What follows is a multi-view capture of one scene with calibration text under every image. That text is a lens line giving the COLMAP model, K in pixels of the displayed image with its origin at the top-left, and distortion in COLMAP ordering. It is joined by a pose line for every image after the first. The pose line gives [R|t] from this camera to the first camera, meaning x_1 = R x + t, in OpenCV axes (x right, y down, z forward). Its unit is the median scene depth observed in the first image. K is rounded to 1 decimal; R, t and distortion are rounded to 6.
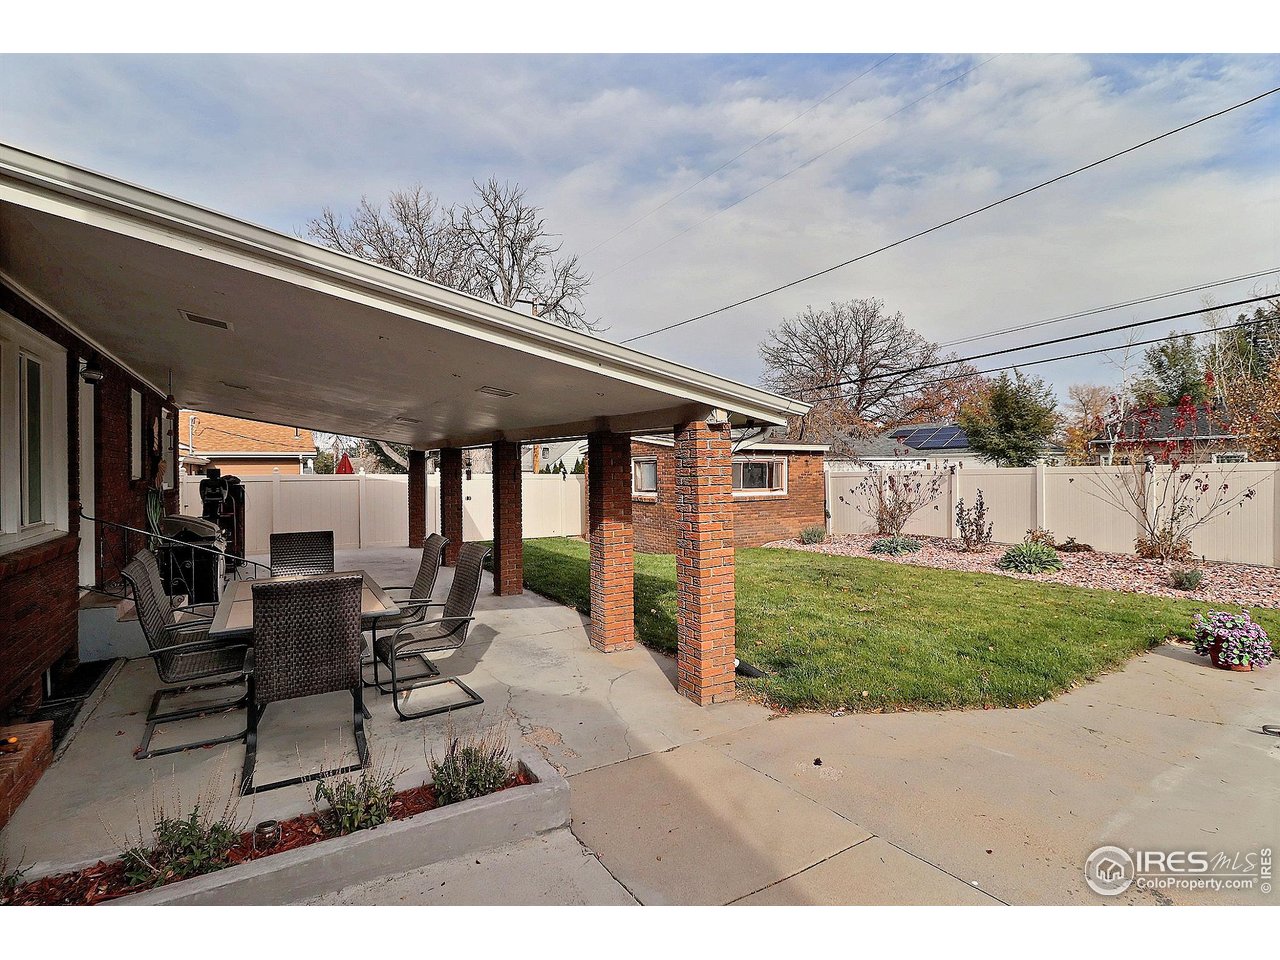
lens RADIAL K [[595.2, 0, 639.1], [0, 595.2, 476.7], [0, 0, 1]] dist [-0.000341, -0.000309]
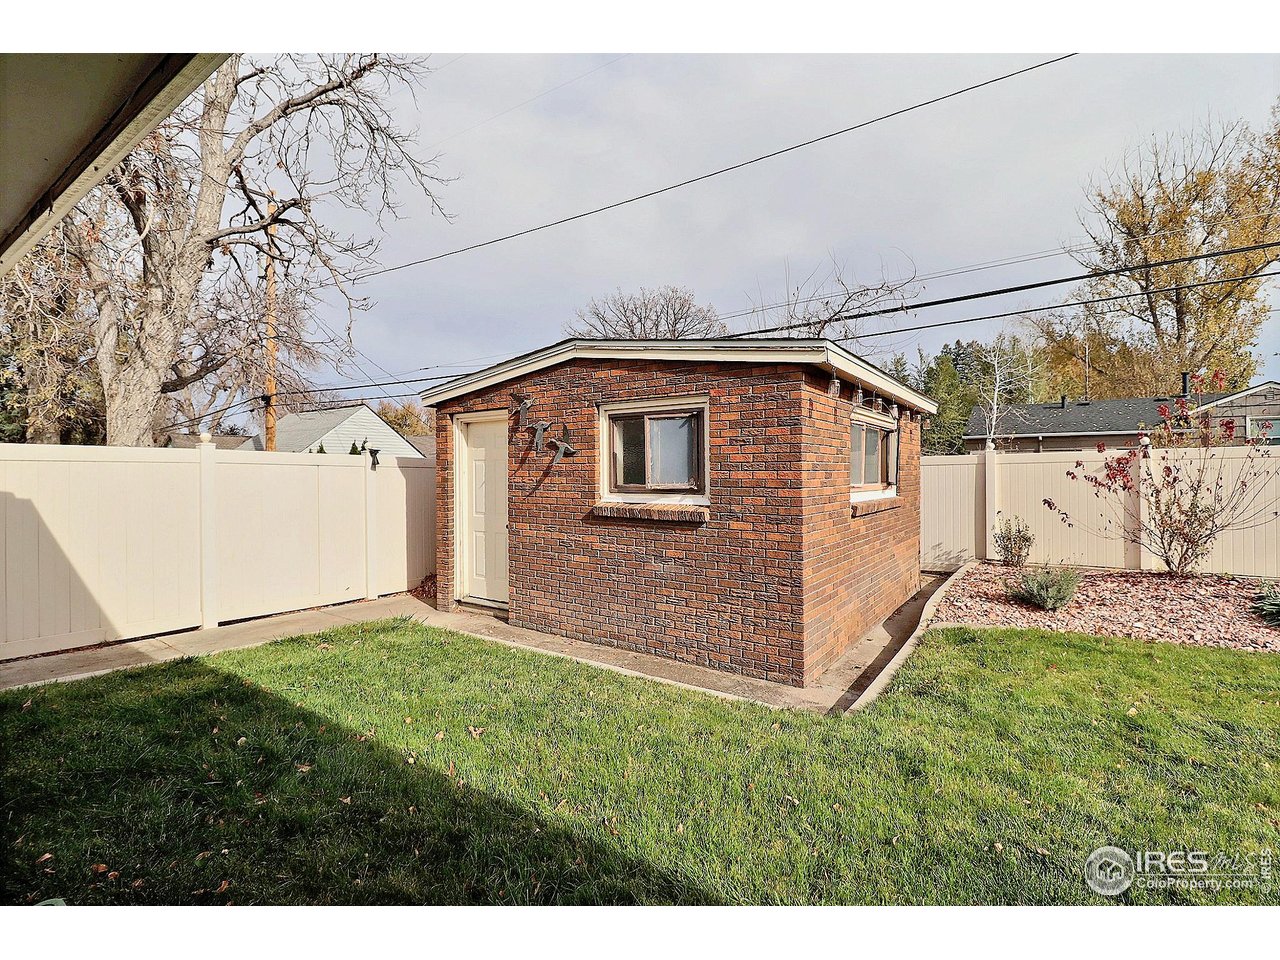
lens RADIAL K [[595.2, 0, 638.4], [0, 595.2, 479.3], [0, 0, 1]] dist [-0.000341, -0.000309]
pose [[0.921310, -0.000135, 0.388828, -0.149549], [0.000792, 0.999999, -0.001530, 0.016979], [-0.388827, 0.001717, 0.921309, 0.656654]]
